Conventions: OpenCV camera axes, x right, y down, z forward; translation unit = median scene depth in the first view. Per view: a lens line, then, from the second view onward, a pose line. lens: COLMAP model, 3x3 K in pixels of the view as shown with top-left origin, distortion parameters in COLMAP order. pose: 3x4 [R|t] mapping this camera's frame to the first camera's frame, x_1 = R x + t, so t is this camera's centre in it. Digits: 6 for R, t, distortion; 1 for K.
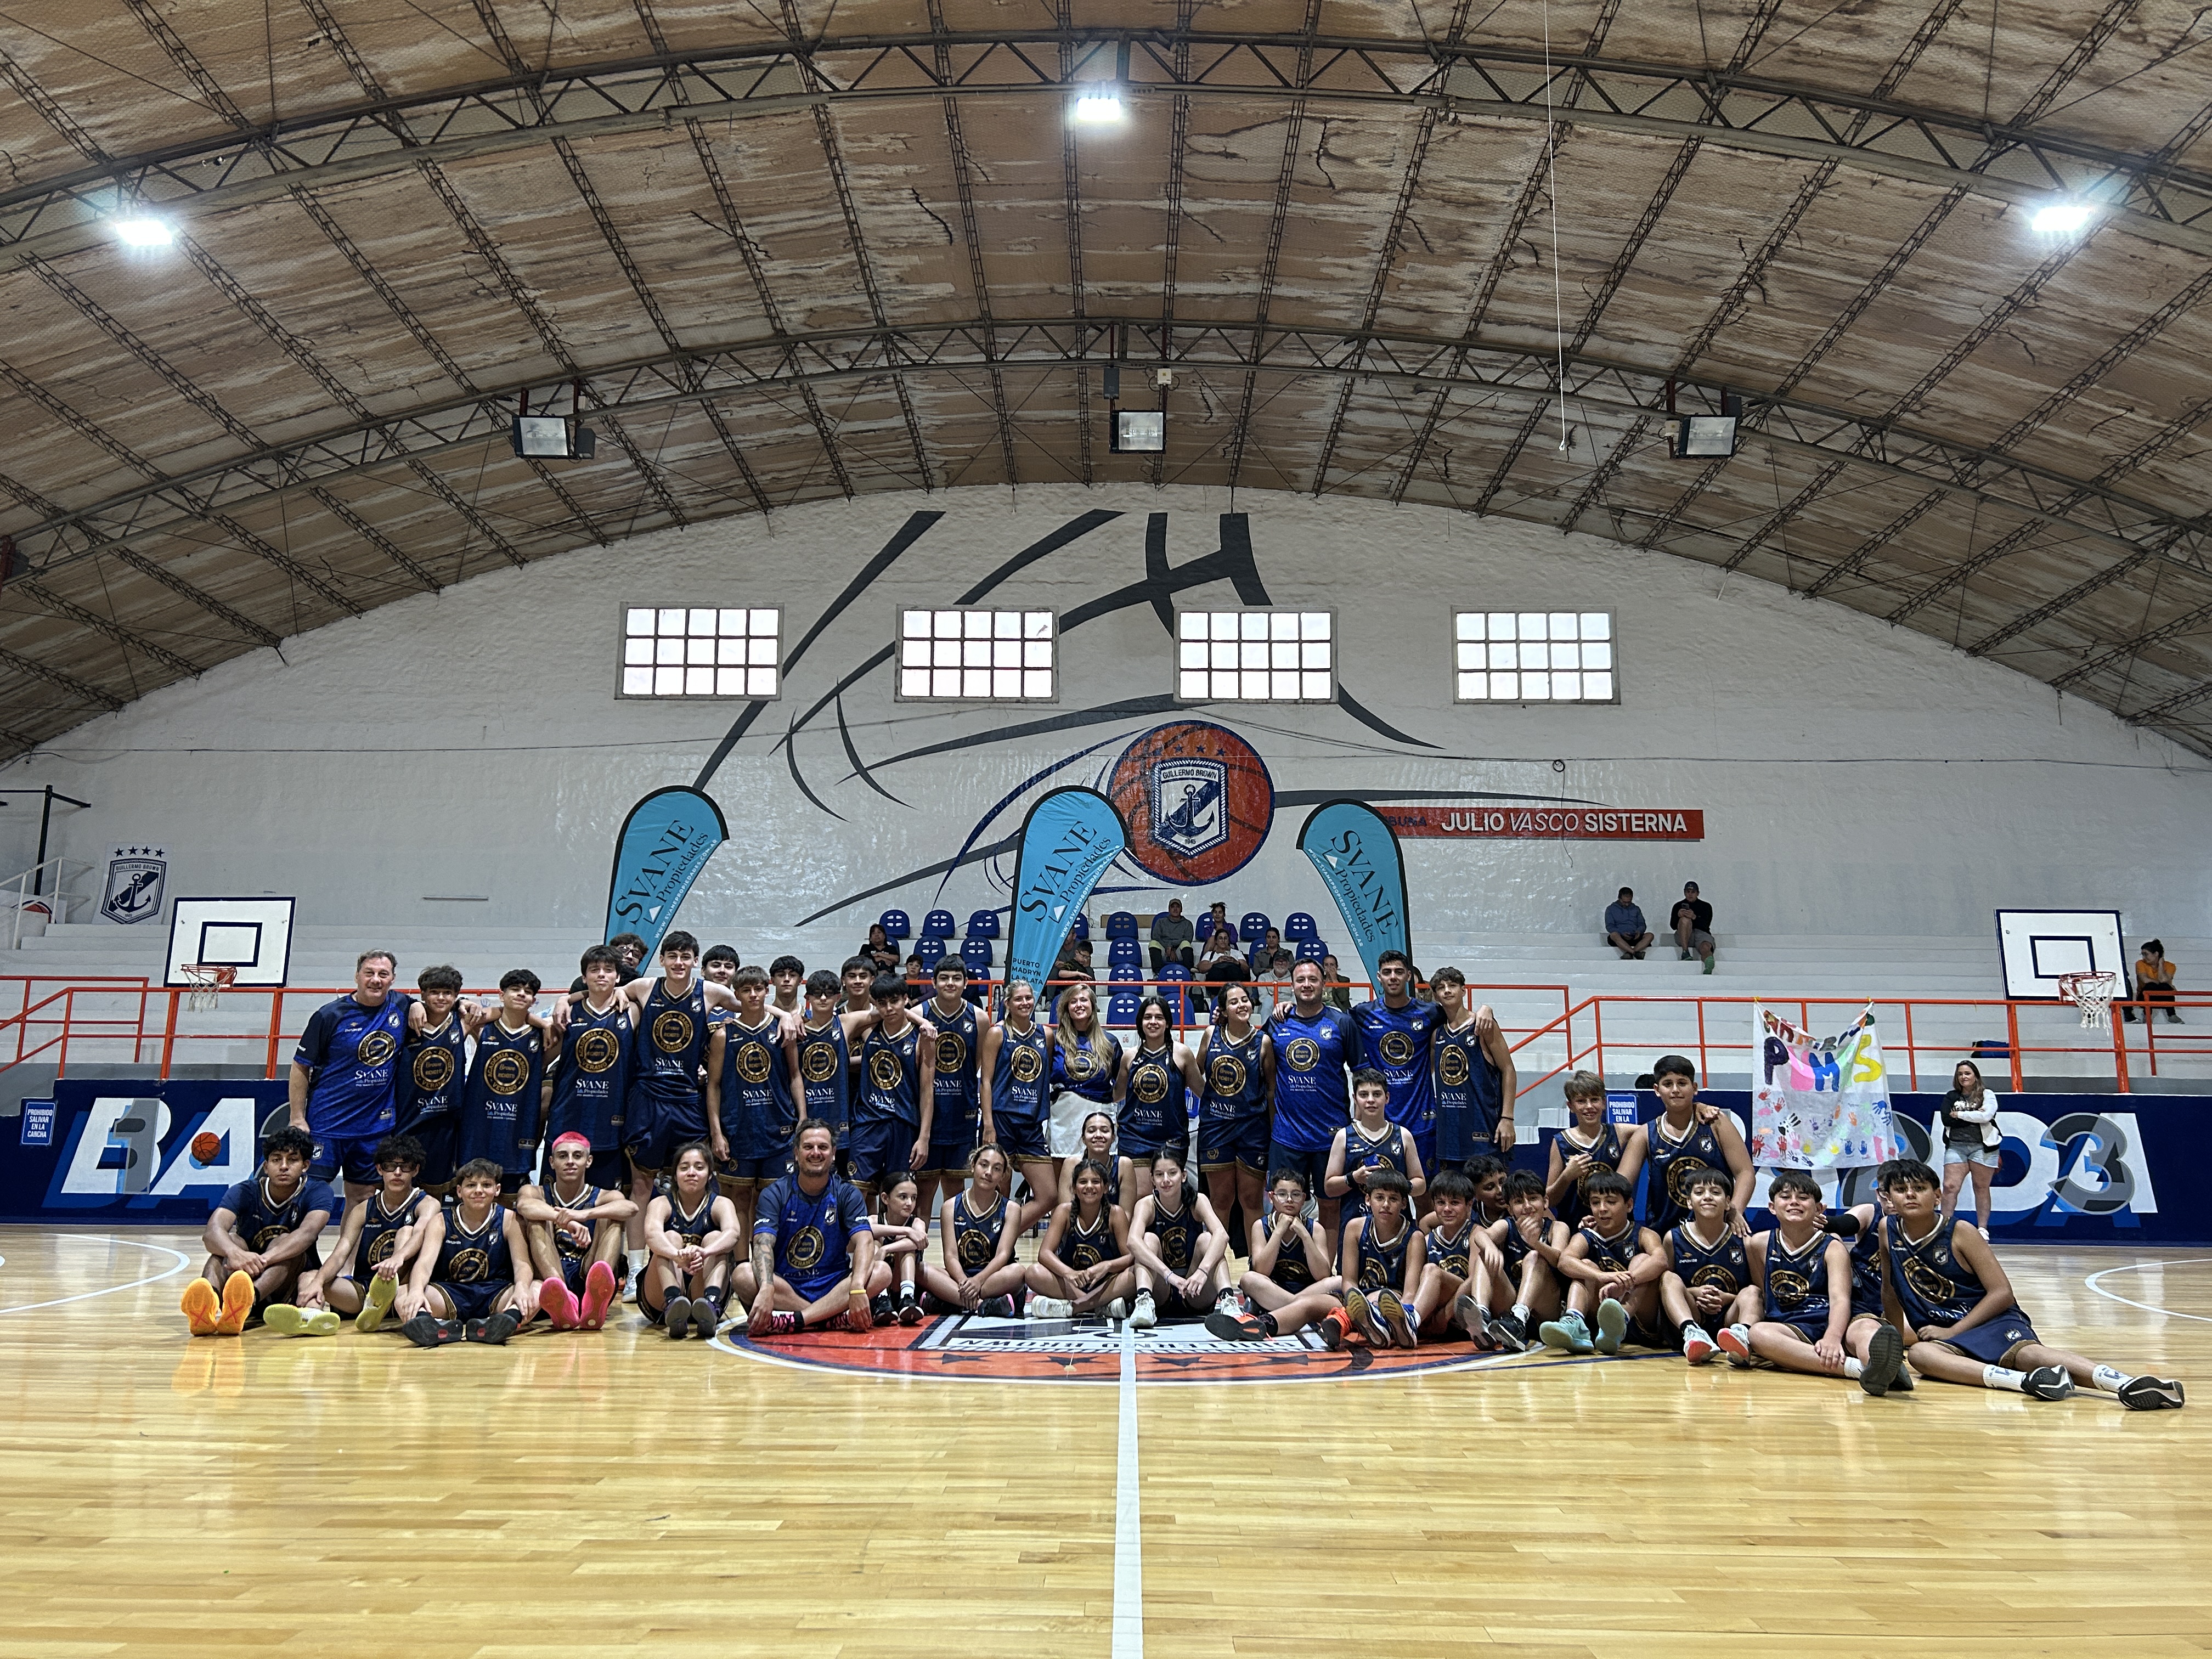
lens RADIAL K [[1692.1, 0, 1103.0], [0, 1692.1, 832.6], [0, 0, 1]] dist [0.044021, -0.001013]
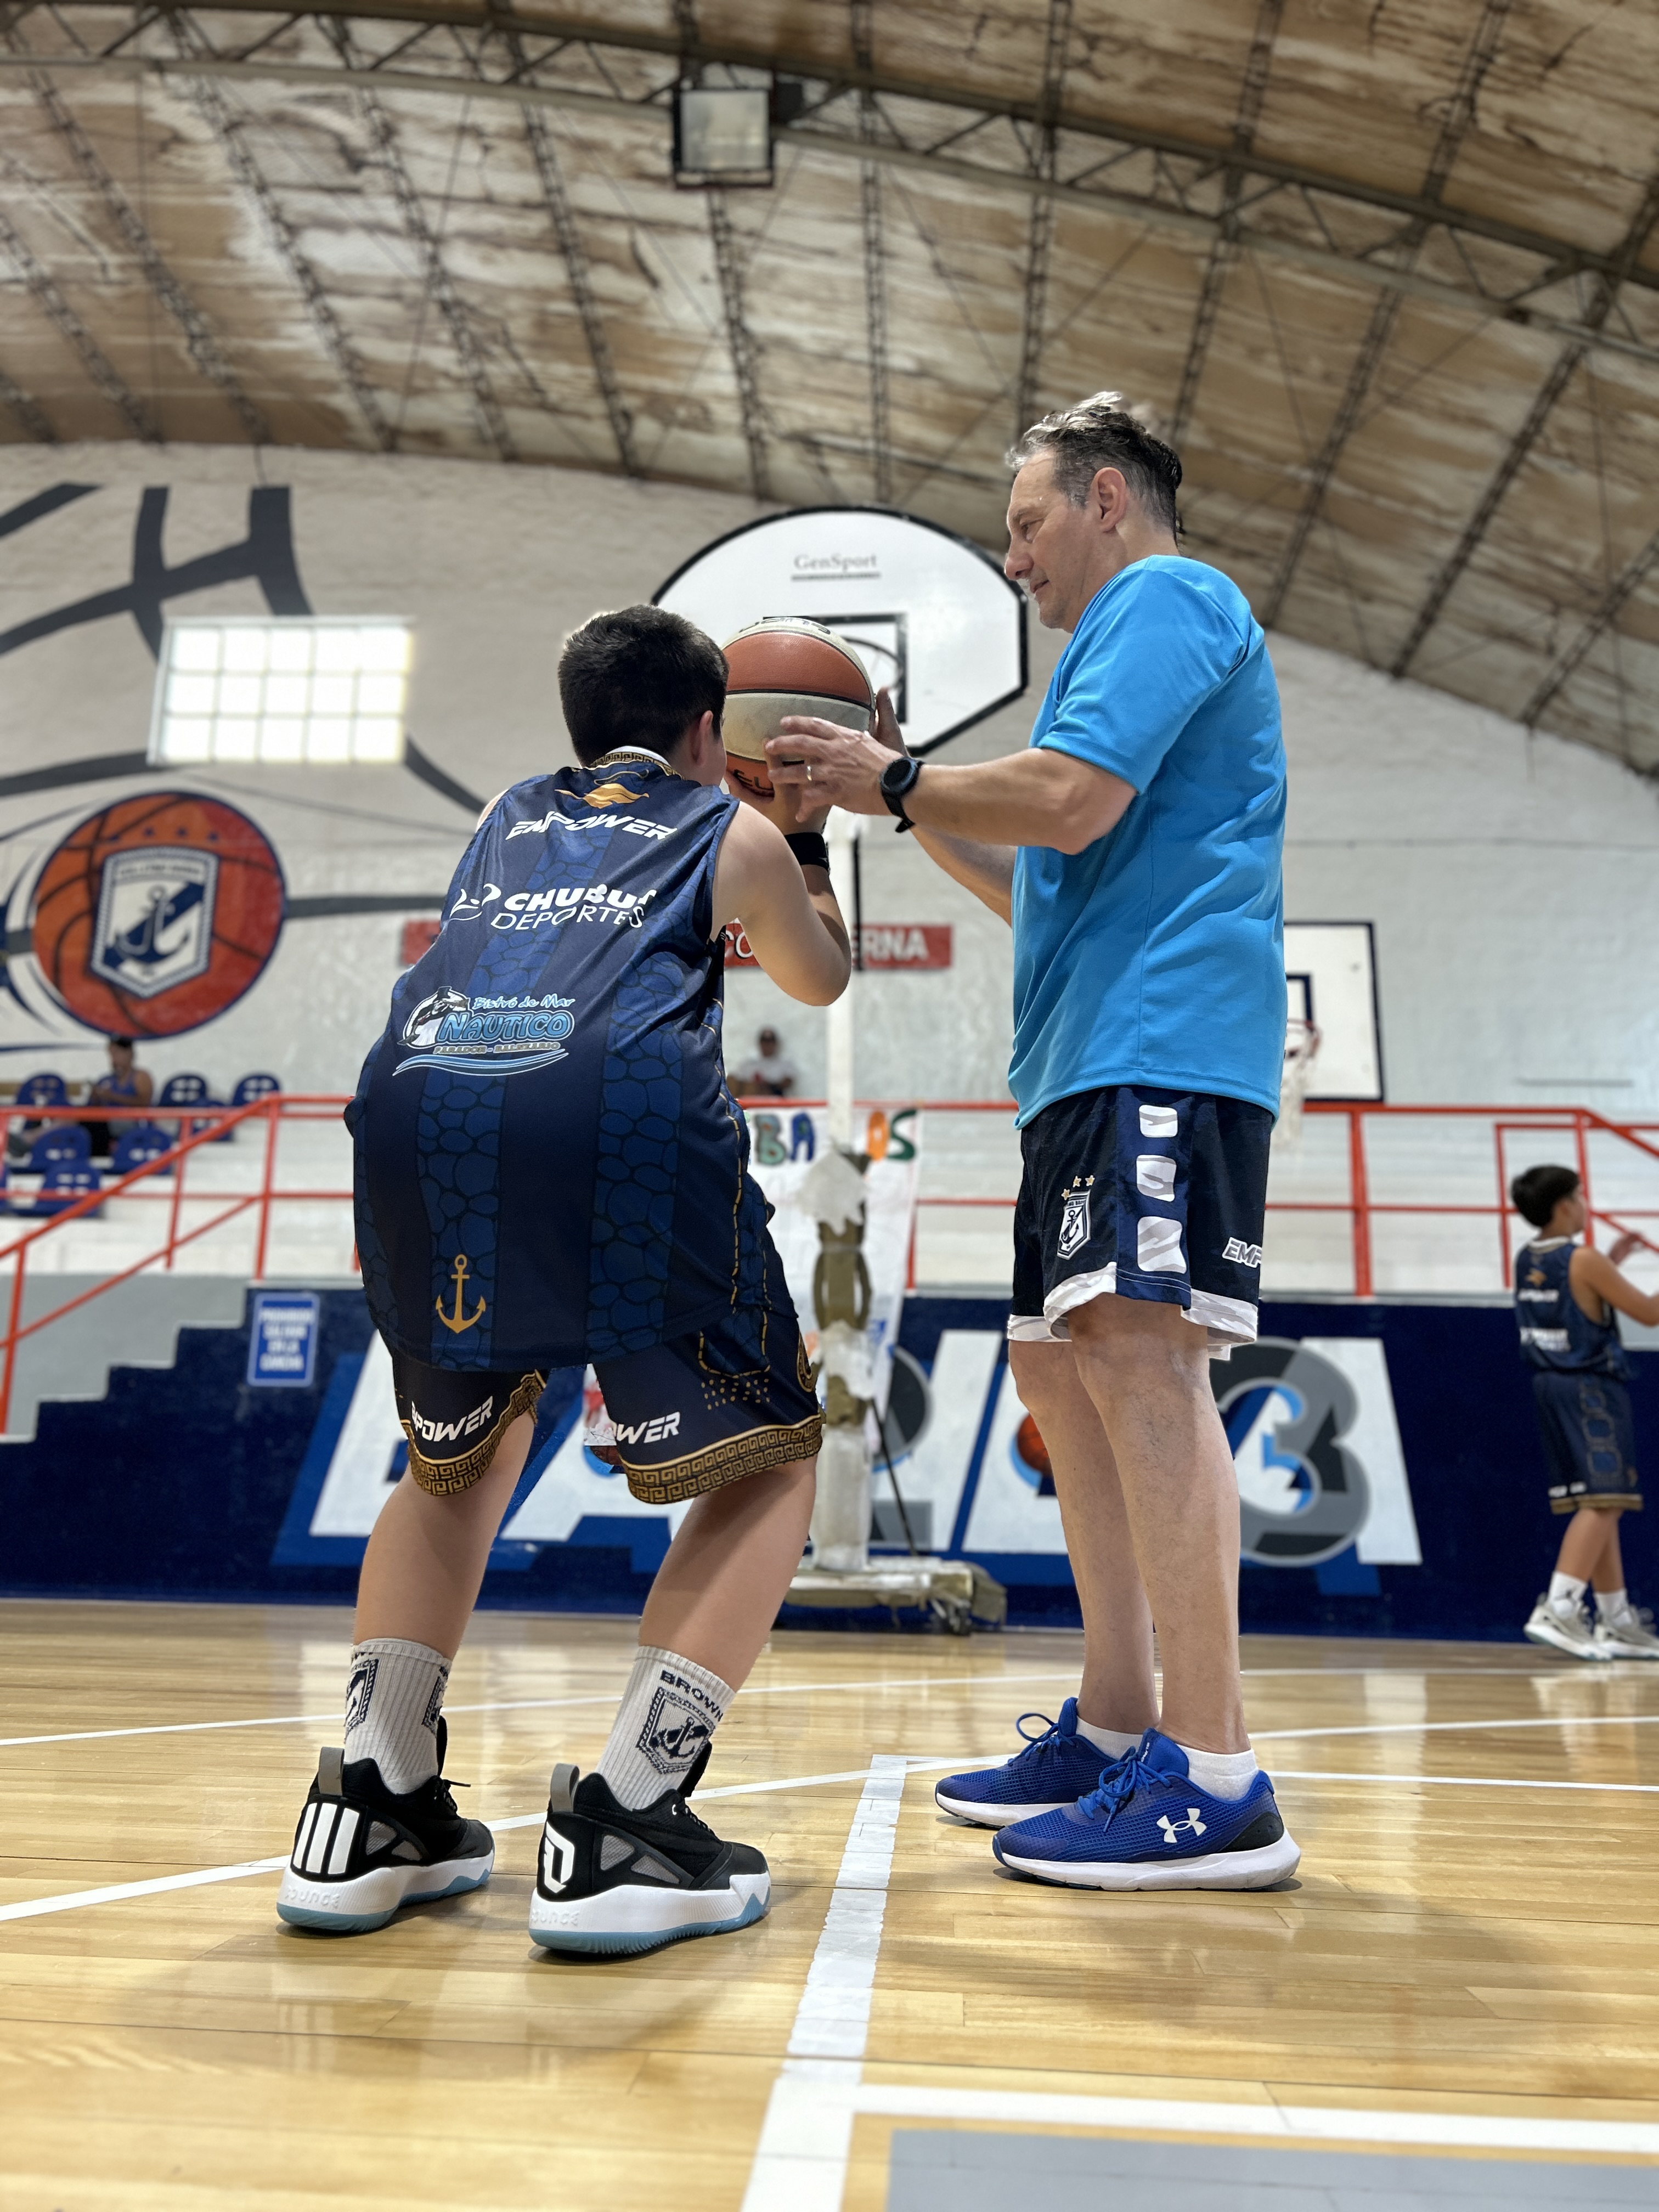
lens RADIAL K [[1692.1, 0, 831.9], [0, 1692.1, 1100.6], [0, 0, 1]] dist [0.044021, -0.001013]
pose [[0.998304, 0.003013, -0.058145, 0.341839], [-0.006859, 0.997792, -0.066058, 0.092729], [0.057818, 0.066345, 0.996120, 0.382894]]
